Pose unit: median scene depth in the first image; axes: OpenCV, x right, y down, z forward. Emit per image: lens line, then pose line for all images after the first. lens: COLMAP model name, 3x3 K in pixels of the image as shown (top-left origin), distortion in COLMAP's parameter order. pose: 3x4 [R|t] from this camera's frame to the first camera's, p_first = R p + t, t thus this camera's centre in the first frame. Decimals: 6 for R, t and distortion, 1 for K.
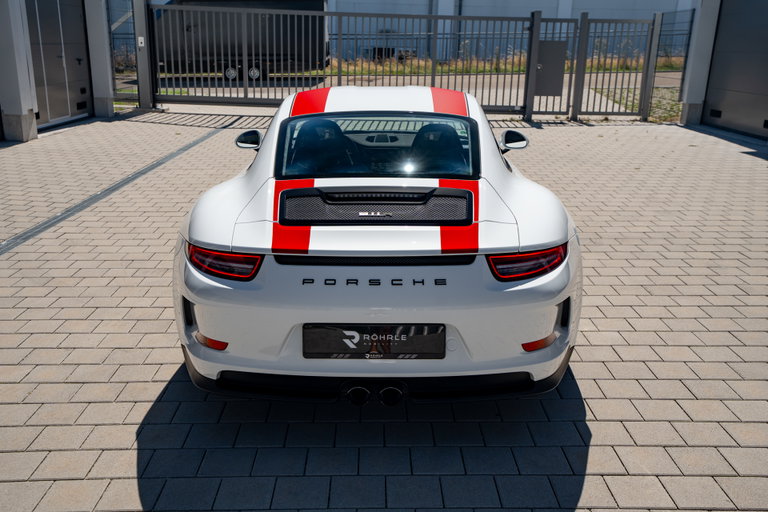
lens RADIAL K [[734.9, 0, 384.0], [0, 734.9, 256.0], [0, 0, 1]] dist [0.063437, 0.005720]
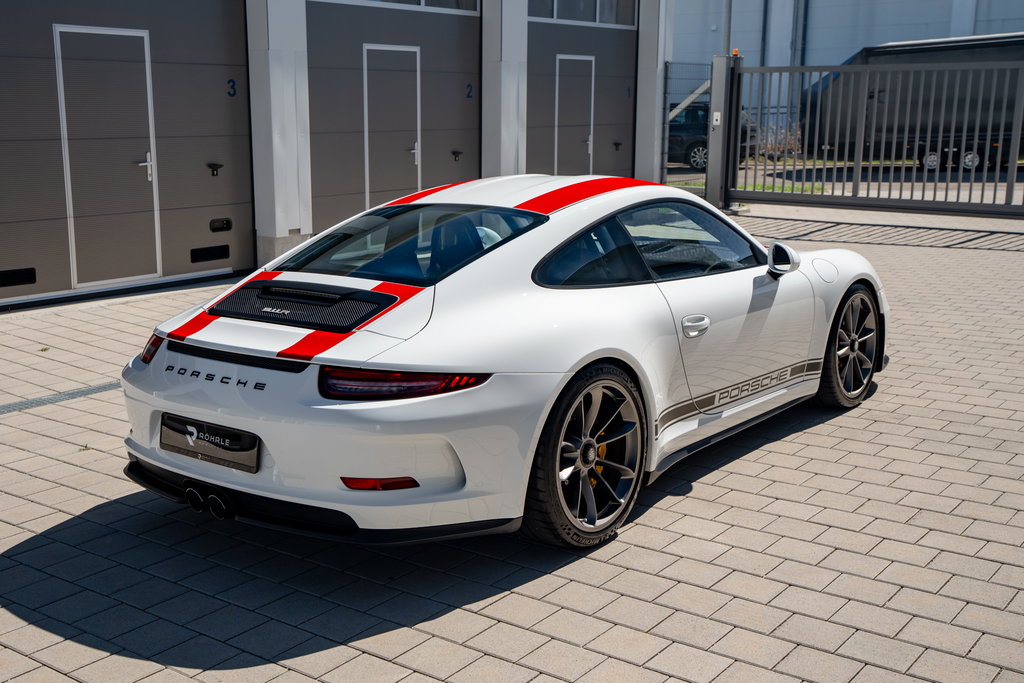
lens RADIAL K [[1158.6, 0, 497.9], [0, 1158.6, 333.6], [0, 0, 1]] dist [0.034428, 0.046778]
pose [[0.780159, 0.097424, -0.617949, 0.216690], [-0.155463, 0.987004, -0.040664, -0.002876], [0.605956, 0.127793, 0.785166, 0.011338]]
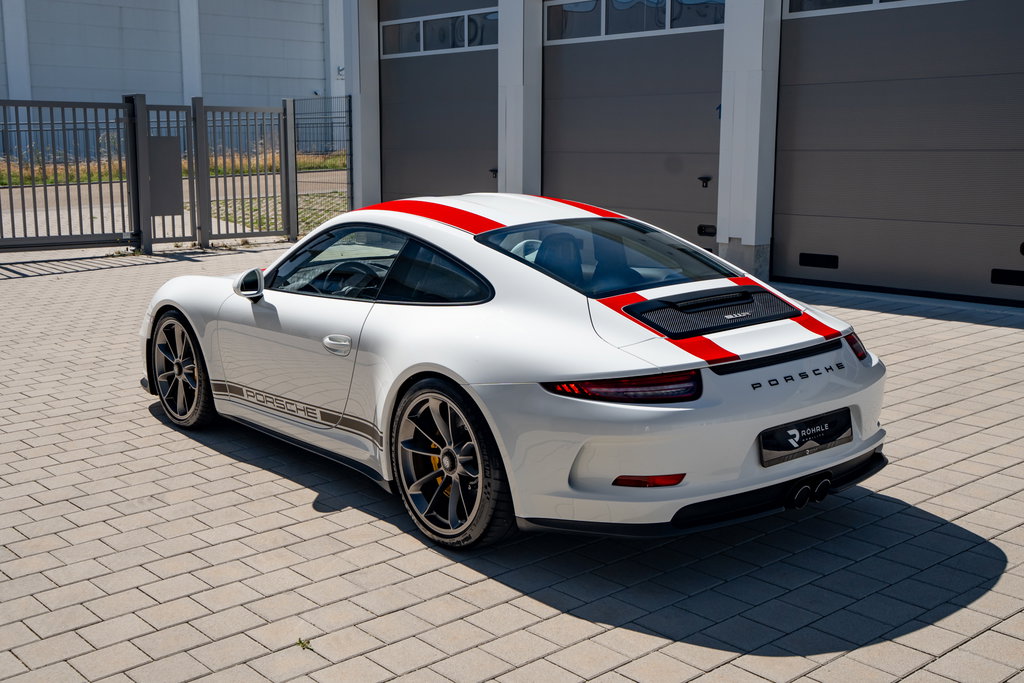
lens RADIAL K [[1158.6, 0, 497.9], [0, 1158.6, 333.6], [0, 0, 1]] dist [0.034428, 0.046778]
pose [[0.772733, -0.129107, 0.621462, -0.239833], [0.197587, 0.979376, -0.042219, -0.006444], [-0.603194, 0.155417, 0.782306, 0.002661]]
